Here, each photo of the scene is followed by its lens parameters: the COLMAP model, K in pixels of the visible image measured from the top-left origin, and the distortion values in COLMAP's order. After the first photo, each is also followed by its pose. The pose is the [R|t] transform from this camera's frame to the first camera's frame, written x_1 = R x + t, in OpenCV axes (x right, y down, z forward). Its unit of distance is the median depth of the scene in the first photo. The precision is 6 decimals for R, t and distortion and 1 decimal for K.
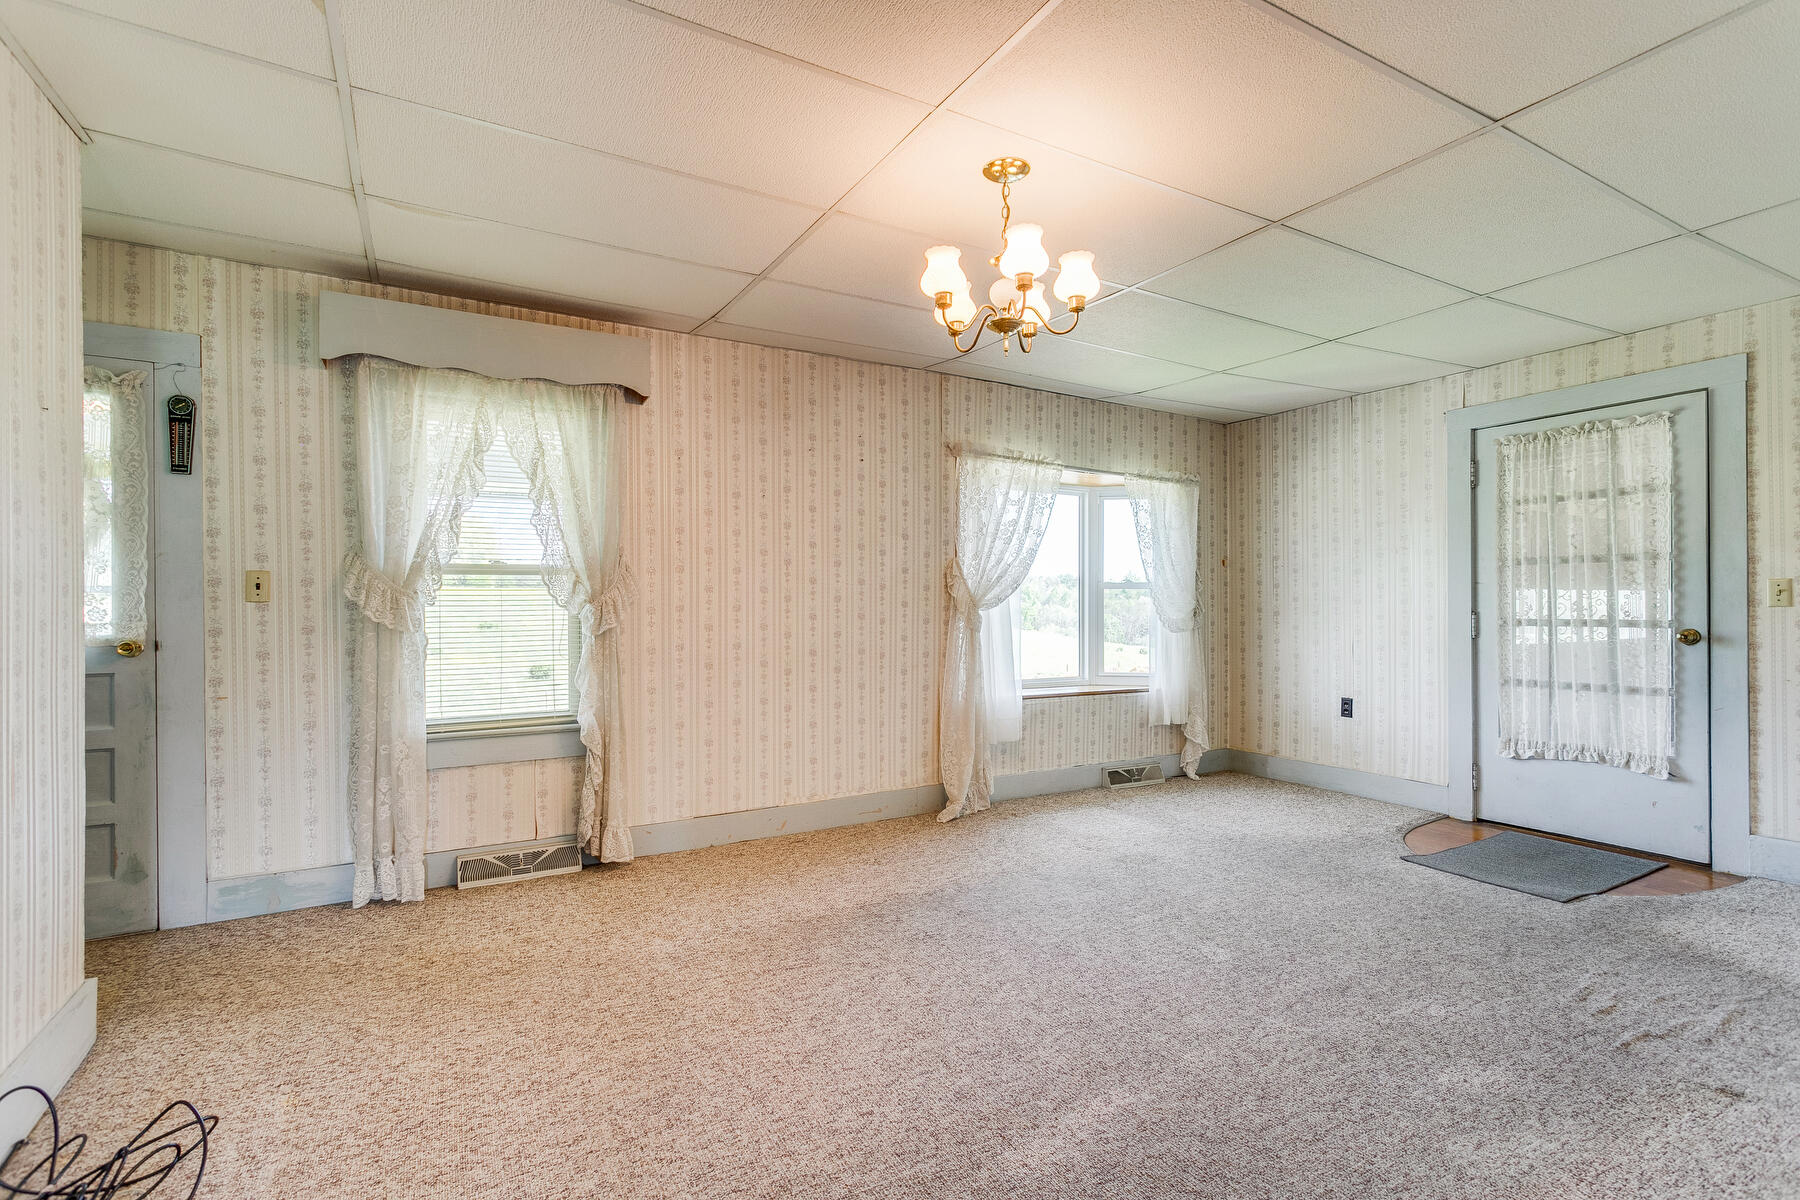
lens RADIAL K [[858.3, 0, 911.9], [0, 858.3, 608.0], [0, 0, 1]] dist [0.000958, 0.003859]
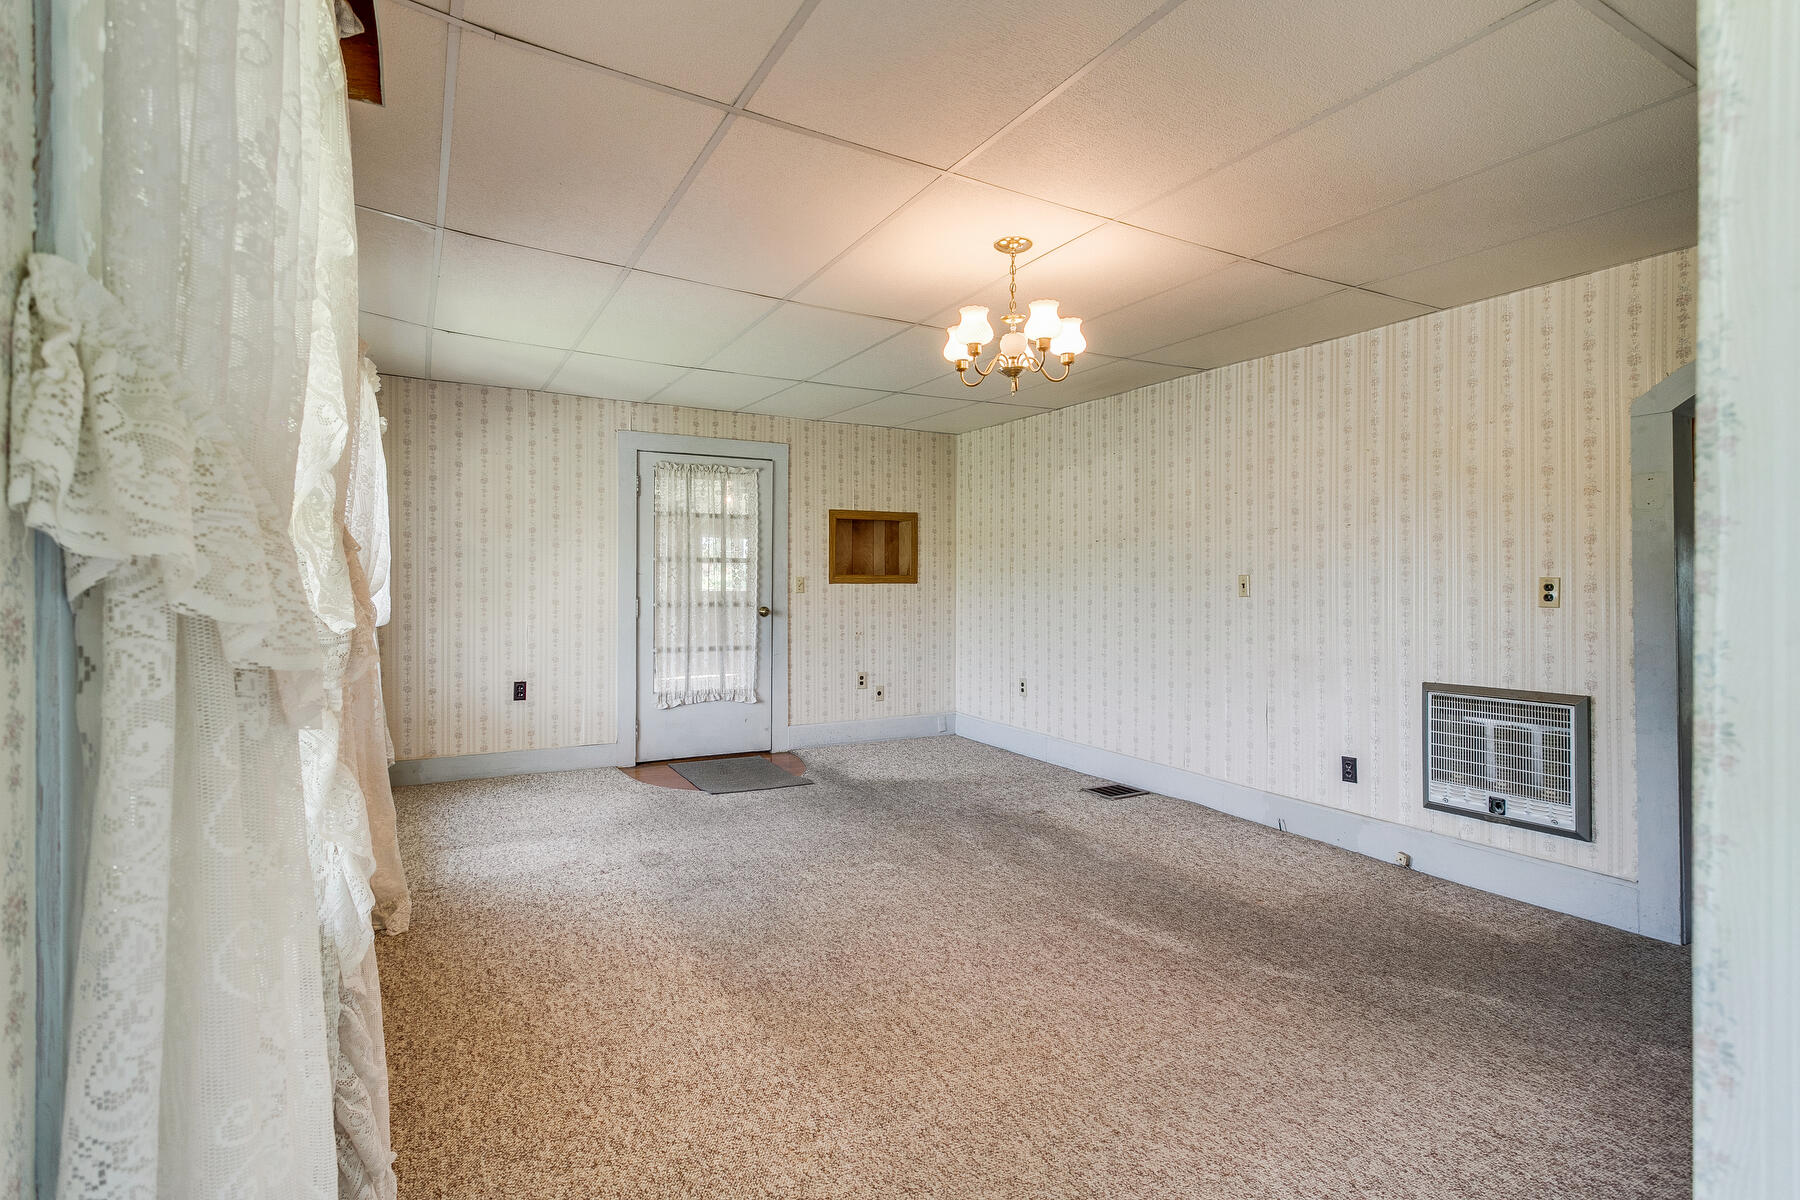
lens RADIAL K [[858.3, 0, 912.3], [0, 858.3, 589.7], [0, 0, 1]] dist [0.000958, 0.003859]
pose [[0.005927, -0.000927, 0.999982, -0.704622], [-0.003149, 0.999995, 0.000946, -0.010445], [-0.999977, -0.003155, 0.005925, 0.716277]]
